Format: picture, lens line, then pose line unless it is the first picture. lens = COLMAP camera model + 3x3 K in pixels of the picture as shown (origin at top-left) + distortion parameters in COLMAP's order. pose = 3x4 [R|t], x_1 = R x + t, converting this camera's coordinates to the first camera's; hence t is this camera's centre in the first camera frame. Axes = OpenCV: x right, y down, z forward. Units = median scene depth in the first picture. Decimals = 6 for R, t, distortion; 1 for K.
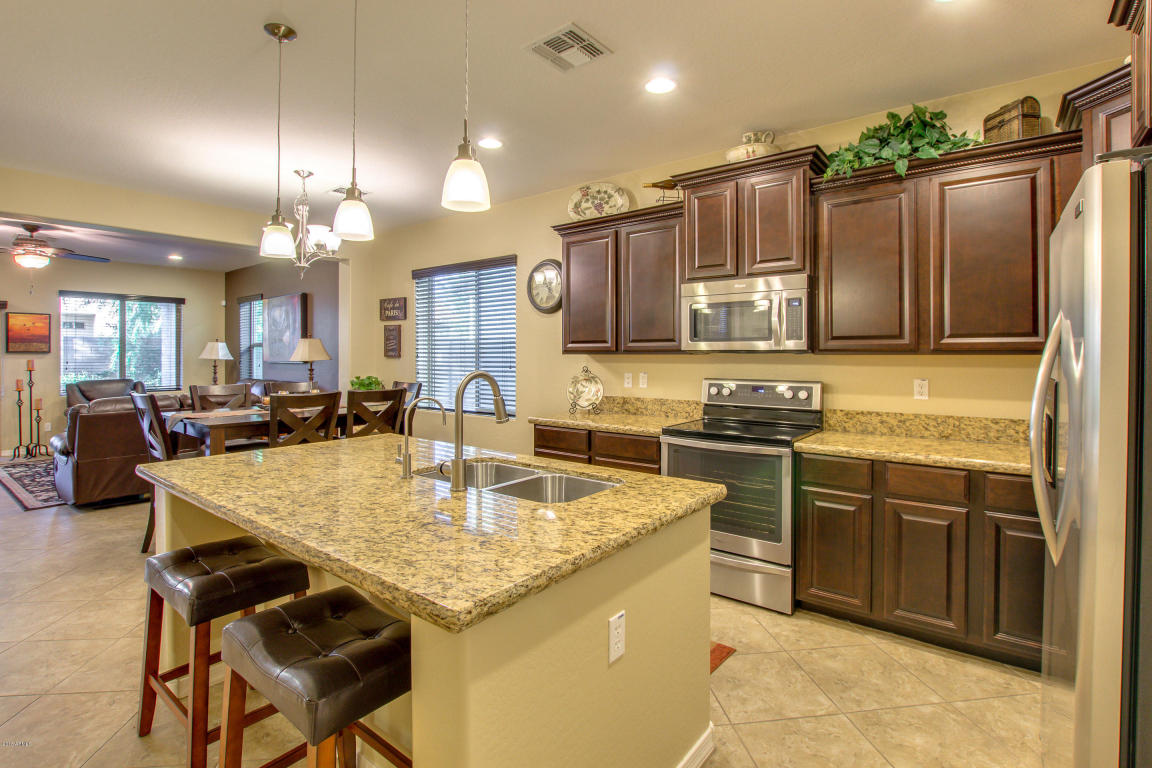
lens RADIAL K [[543.7, 0, 576.1], [0, 543.7, 345.4], [0, 0, 1]] dist [-0.023509, 0.001824]
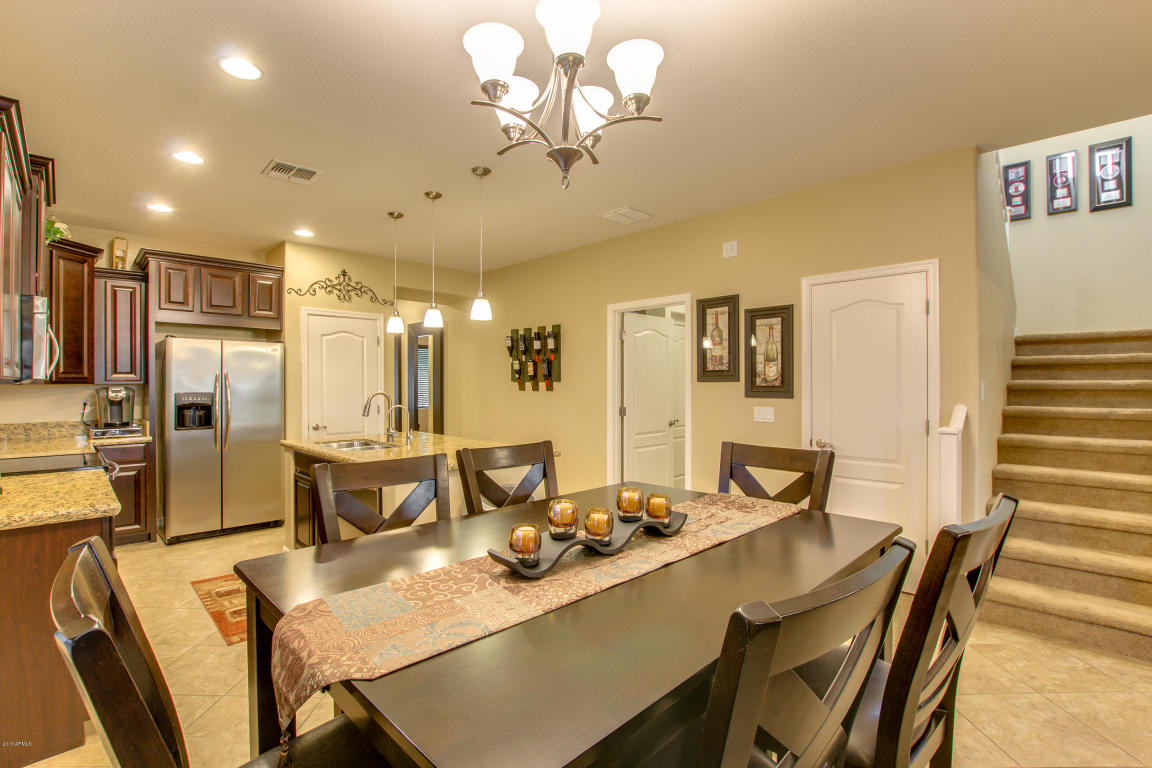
lens RADIAL K [[543.7, 0, 576.3], [0, 543.7, 385.2], [0, 0, 1]] dist [-0.023509, 0.001824]
pose [[-0.990296, 0.001625, 0.138963, -0.525511], [0.000025, 0.999934, -0.011512, 0.020671], [-0.138972, -0.011396, -0.990231, 1.258241]]
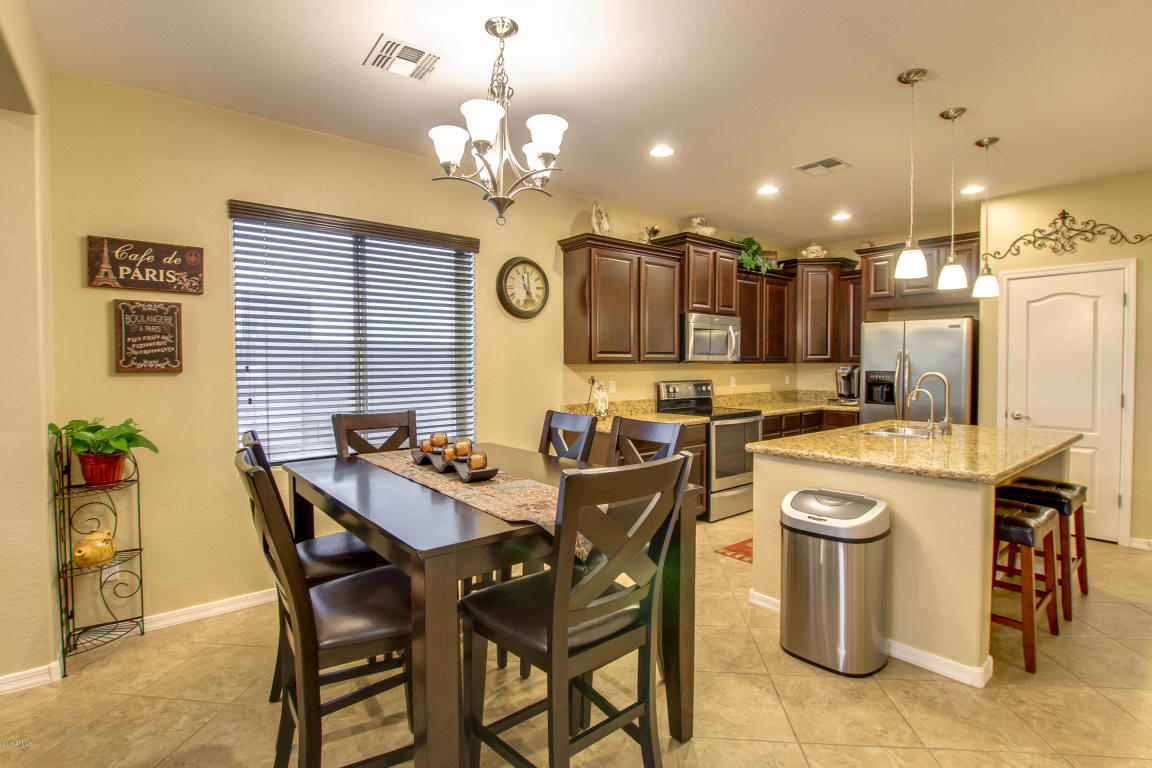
lens RADIAL K [[543.7, 0, 584.2], [0, 543.7, 378.9], [0, 0, 1]] dist [-0.023509, 0.001824]
pose [[0.215887, -0.027288, 0.976037, -0.908349], [-0.010082, 0.999494, 0.030174, 0.011962], [-0.976366, -0.016354, 0.215502, 0.716599]]
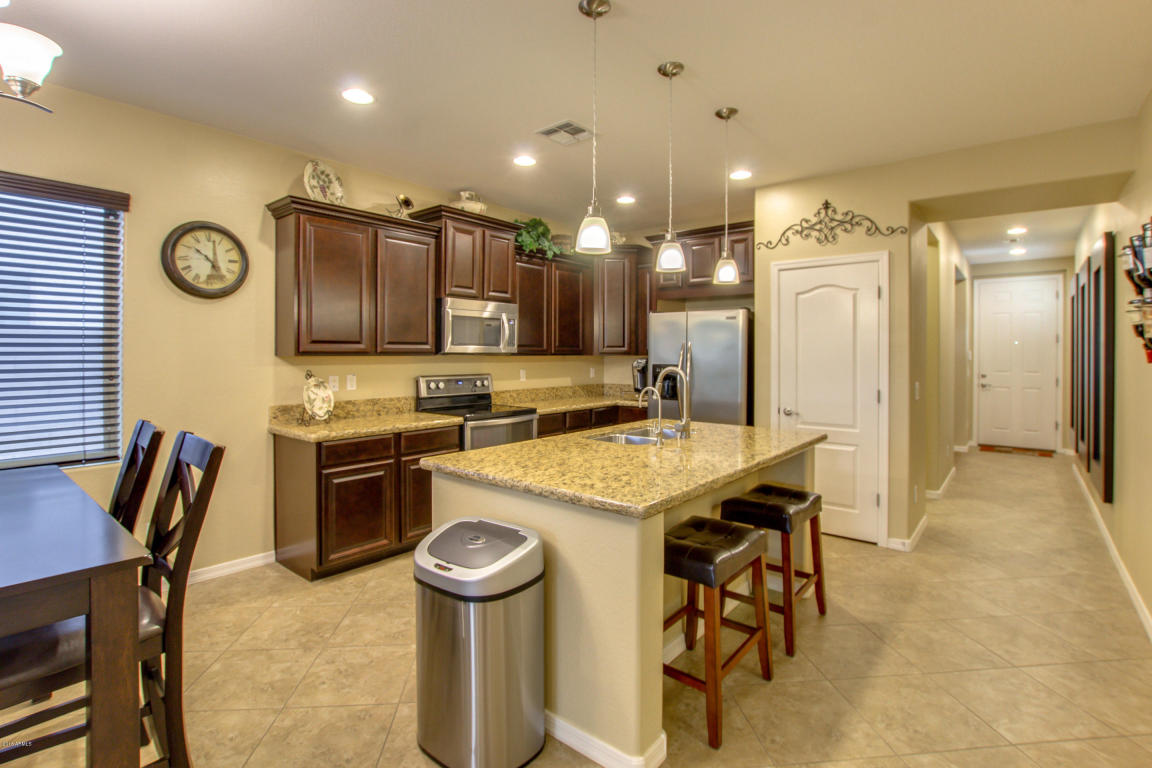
lens RADIAL K [[543.7, 0, 569.9], [0, 543.7, 353.2], [0, 0, 1]] dist [-0.023509, 0.001824]
pose [[0.029909, 0.002566, 0.999549, -0.743241], [-0.016047, 0.999869, -0.002087, 0.006251], [-0.999424, -0.015977, 0.029946, 0.511901]]
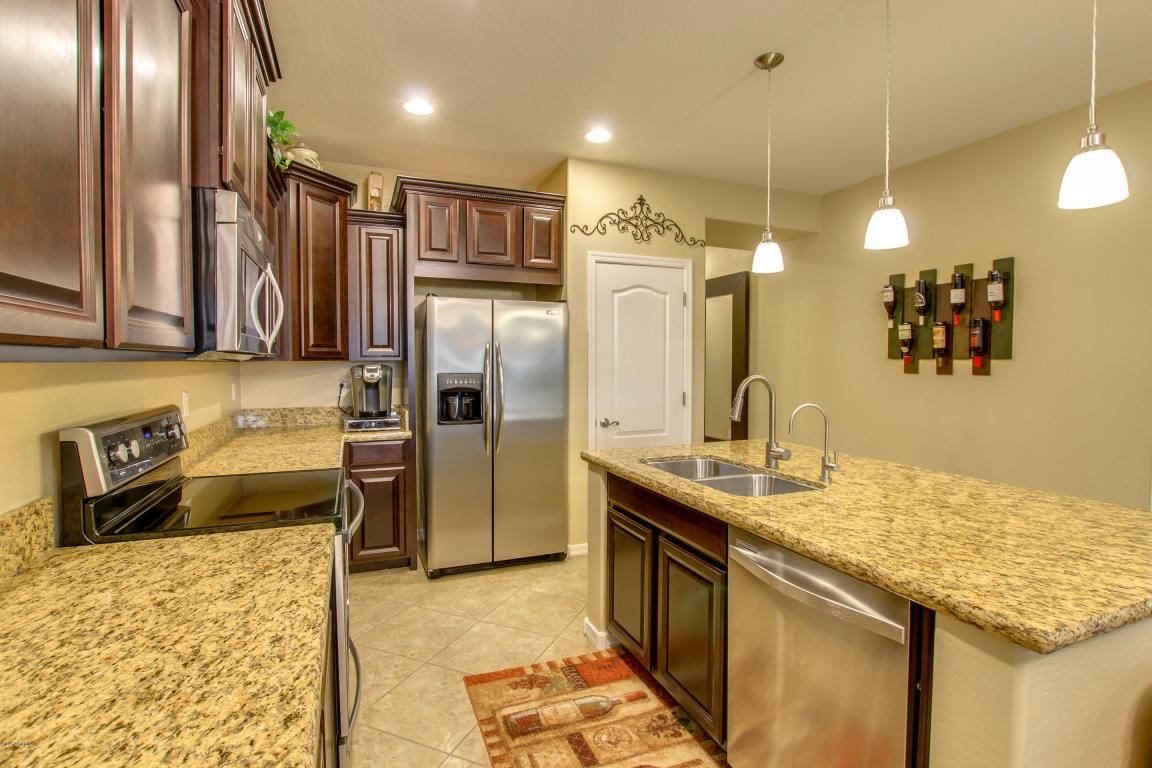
lens RADIAL K [[543.7, 0, 570.6], [0, 543.7, 385.2], [0, 0, 1]] dist [-0.023509, 0.001824]
pose [[-0.864918, -0.023988, 0.501340, -0.169272], [-0.008984, 0.999437, 0.032321, 0.014357], [-0.501833, 0.023451, -0.864646, 0.915710]]
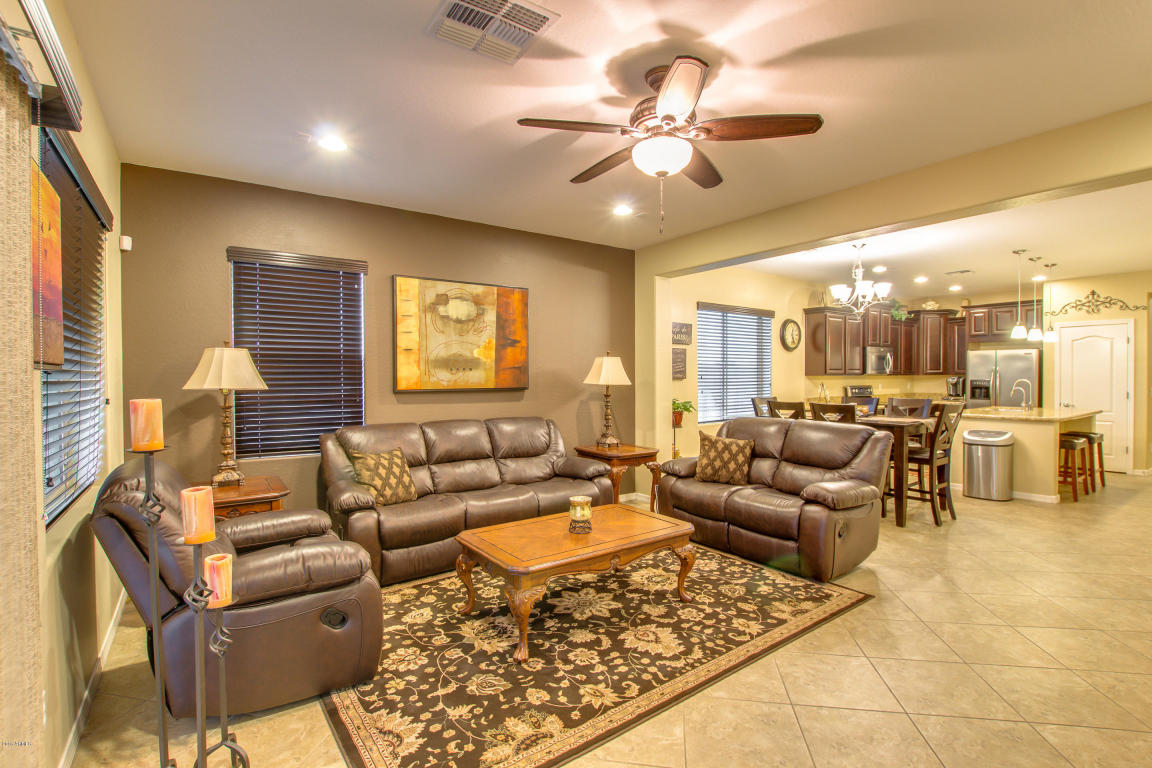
lens RADIAL K [[543.7, 0, 567.7], [0, 543.7, 382.7], [0, 0, 1]] dist [-0.023509, 0.001824]
pose [[0.282686, -0.011109, 0.959148, -1.861967], [-0.009232, 0.999855, 0.014301, 0.019187], [-0.959168, -0.012897, 0.282543, 1.200698]]
